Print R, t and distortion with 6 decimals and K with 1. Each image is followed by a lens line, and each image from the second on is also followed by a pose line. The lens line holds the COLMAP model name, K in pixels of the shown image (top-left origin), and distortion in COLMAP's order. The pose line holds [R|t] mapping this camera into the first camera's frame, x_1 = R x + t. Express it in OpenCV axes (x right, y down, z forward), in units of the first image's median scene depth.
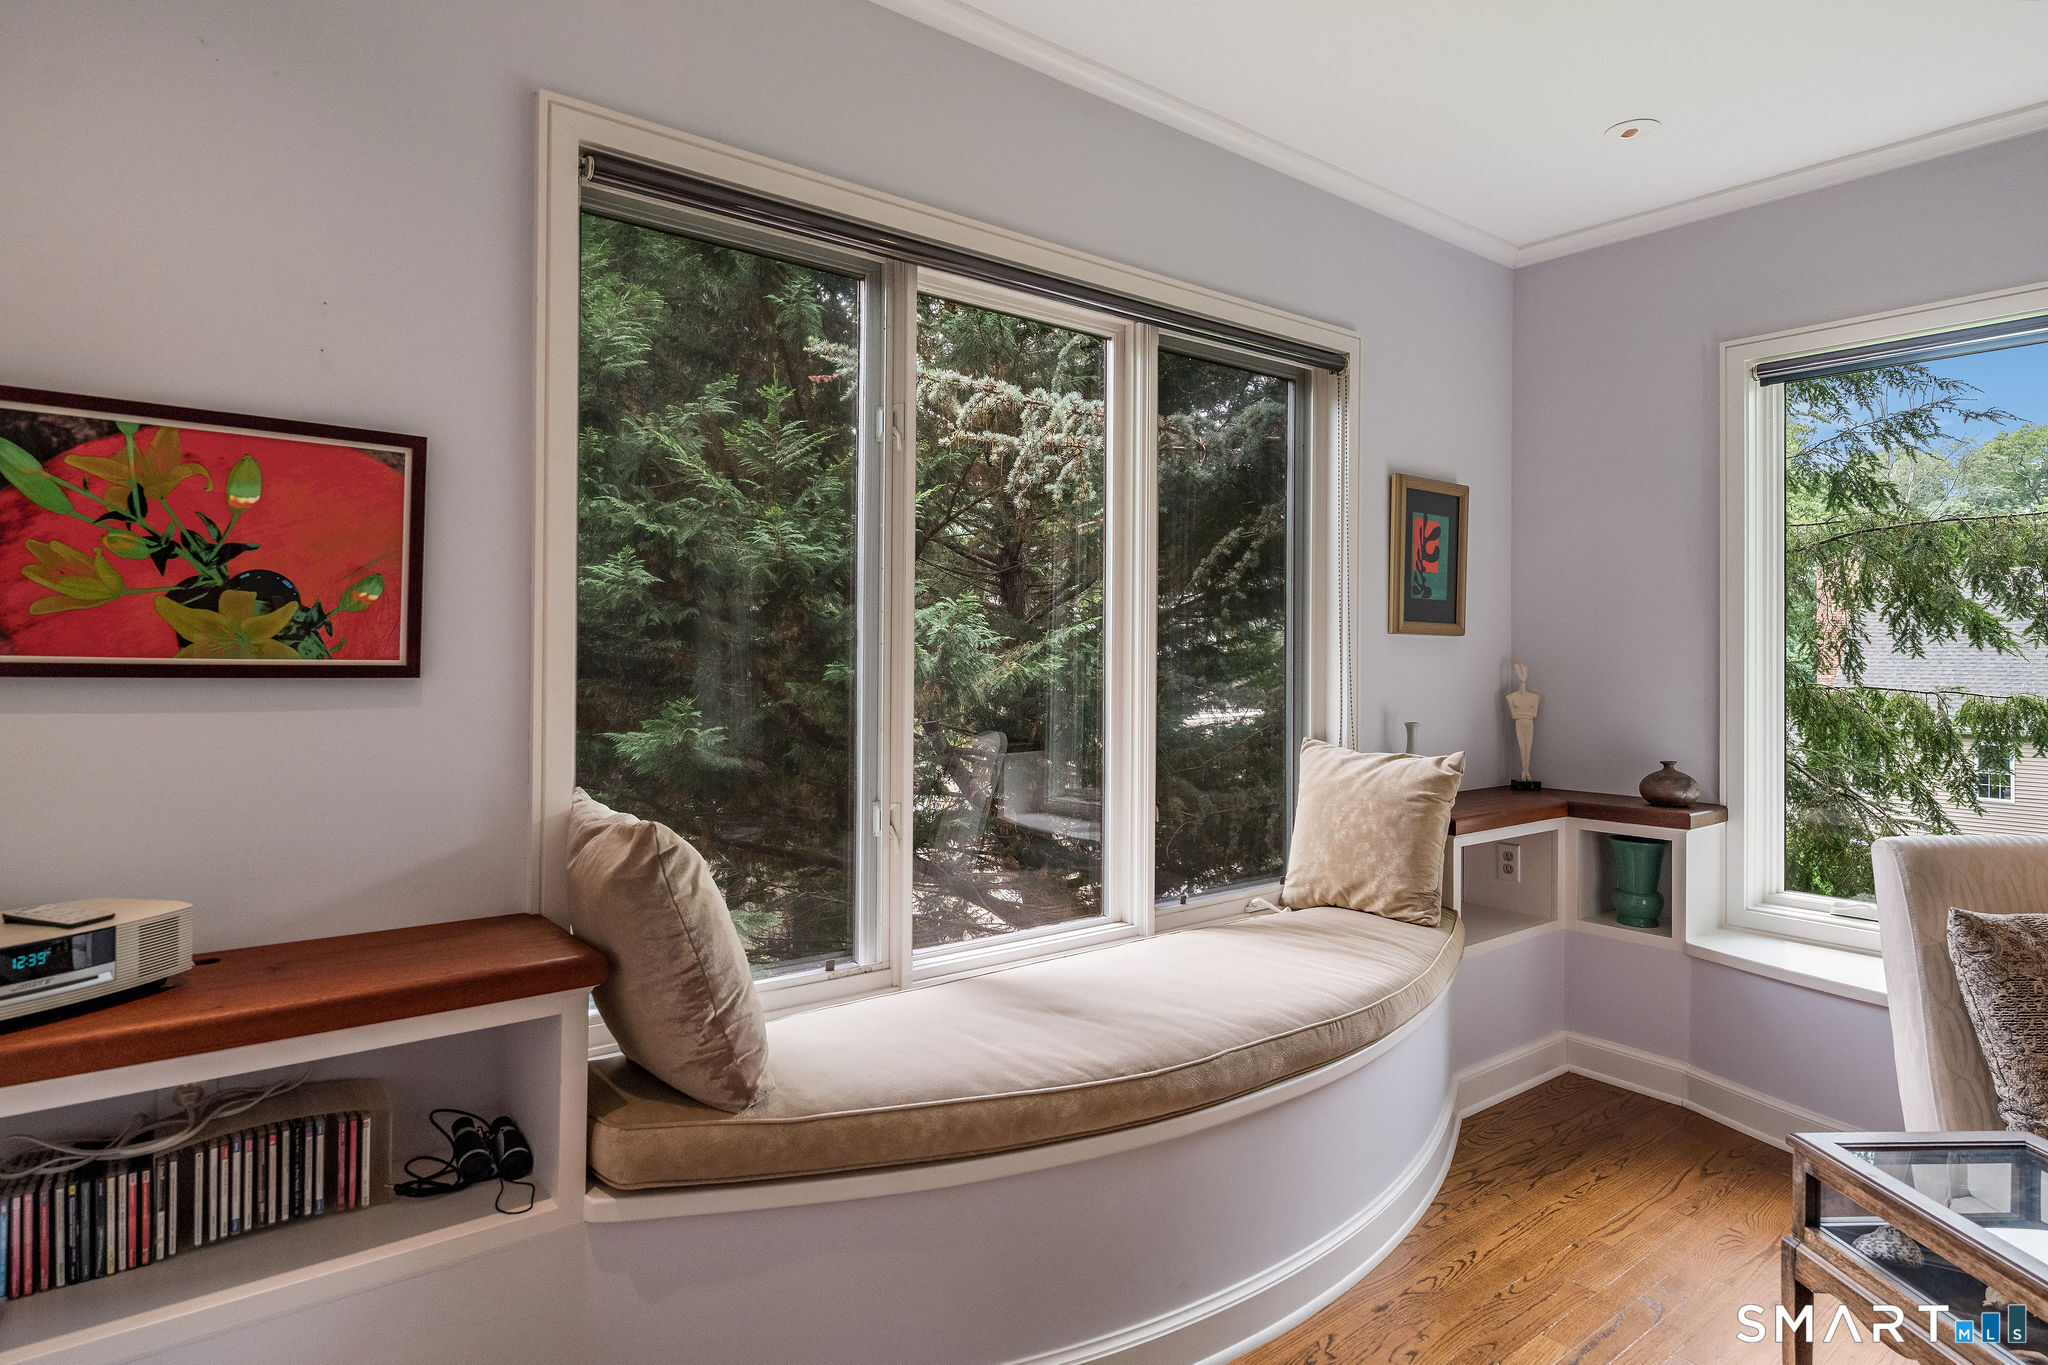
lens RADIAL K [[1005.9, 0, 1021.0], [0, 1005.9, 656.6], [0, 0, 1]] dist [0.018445, 0.000139]
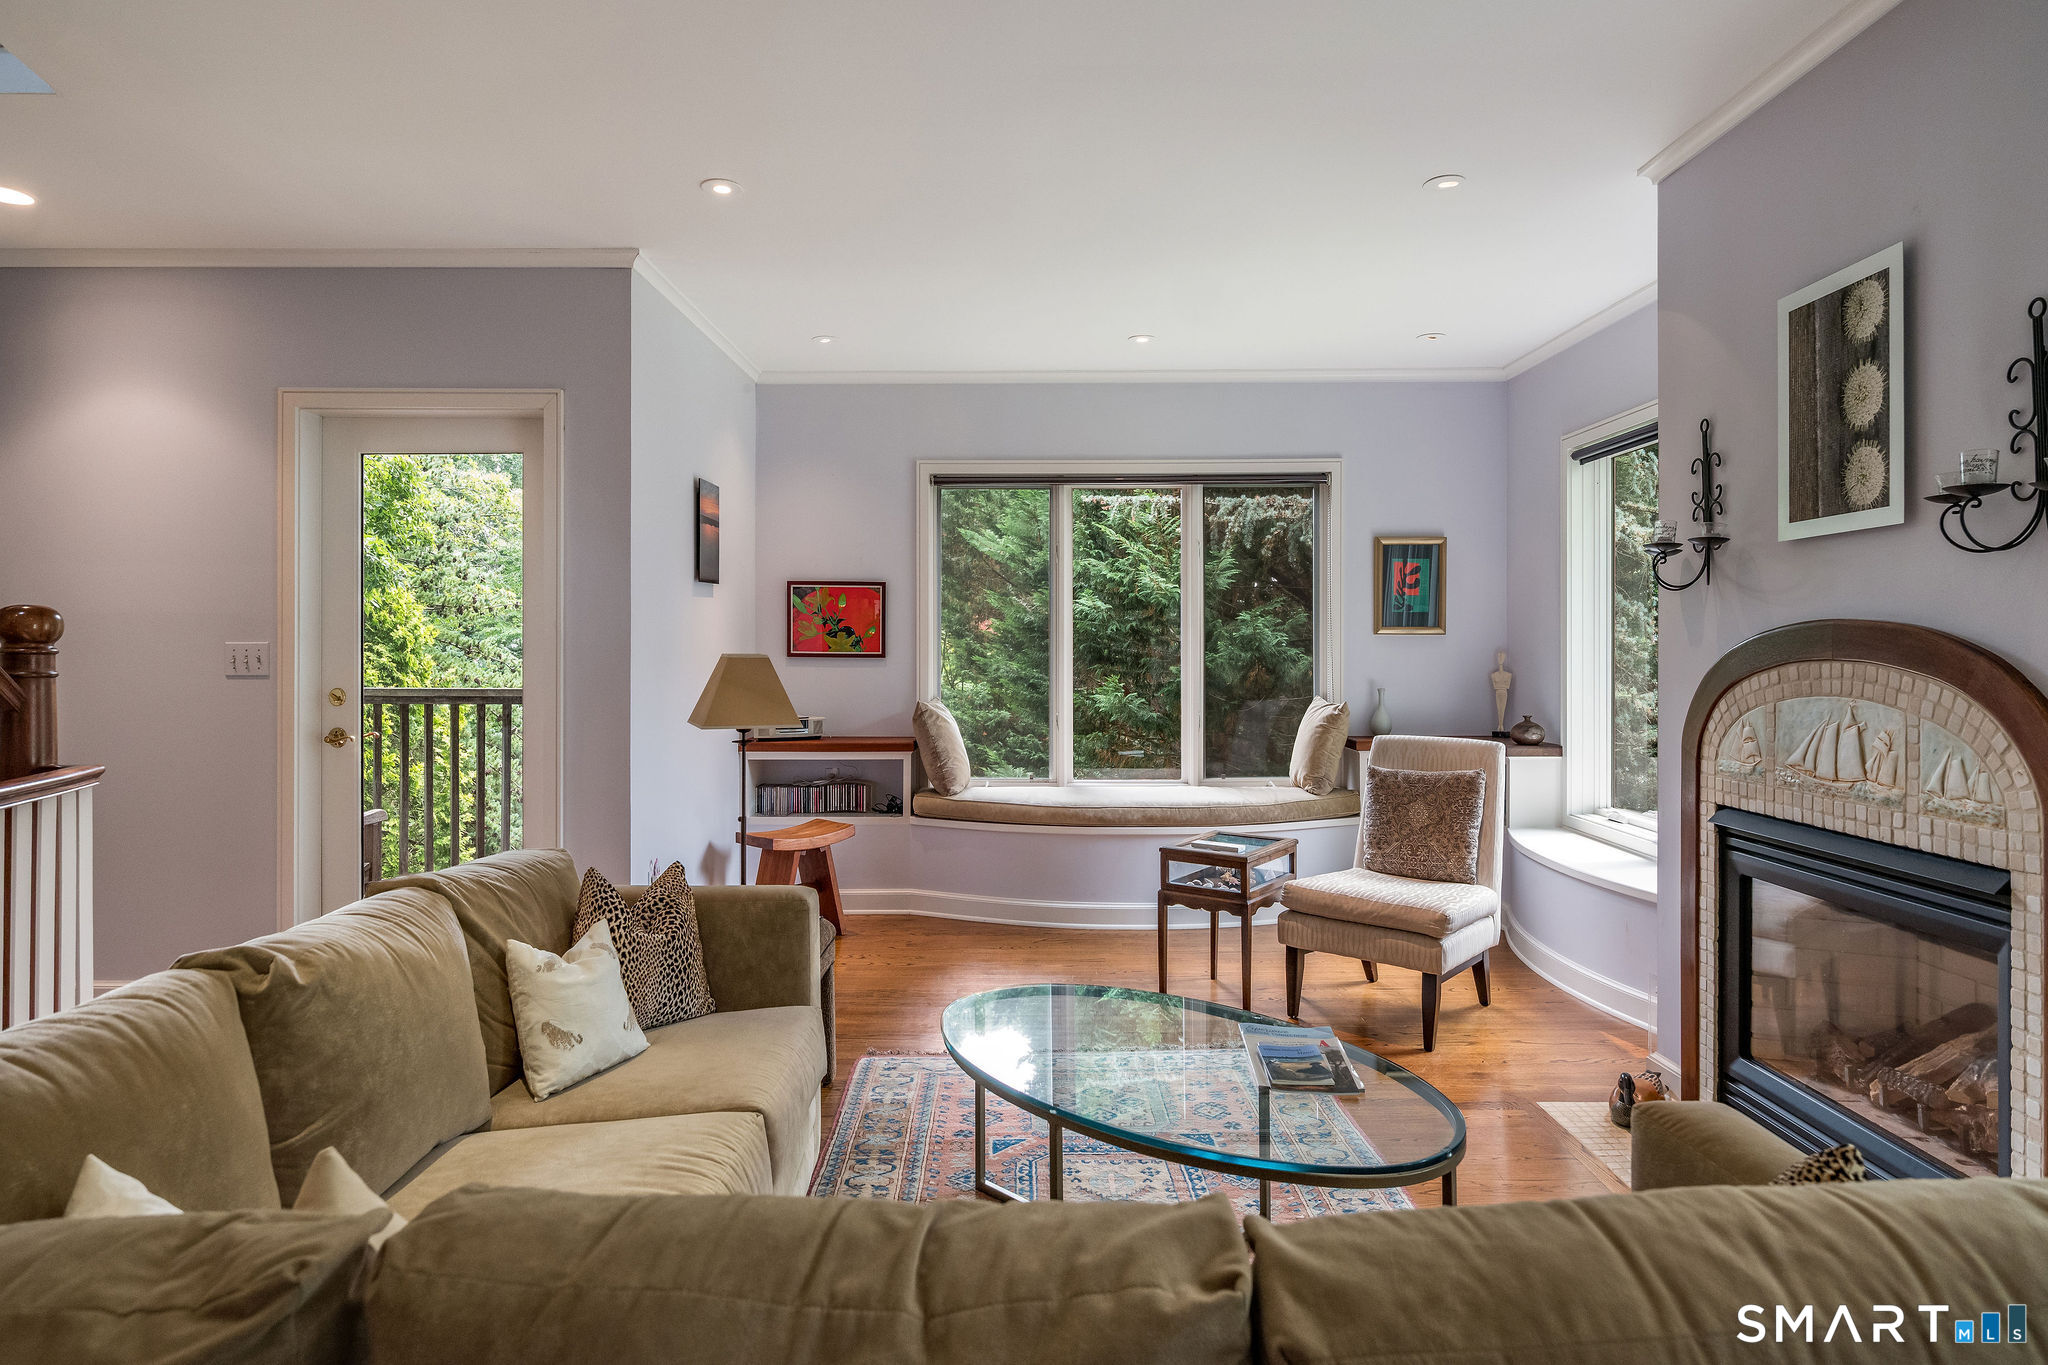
lens RADIAL K [[1005.9, 0, 1021.0], [0, 1005.9, 656.6], [0, 0, 1]] dist [0.018445, 0.000139]
pose [[0.760012, -0.001926, -0.649907, 1.071585], [0.005337, 0.999980, 0.003278, 0.005501], [0.649887, -0.005960, 0.760007, -0.671544]]
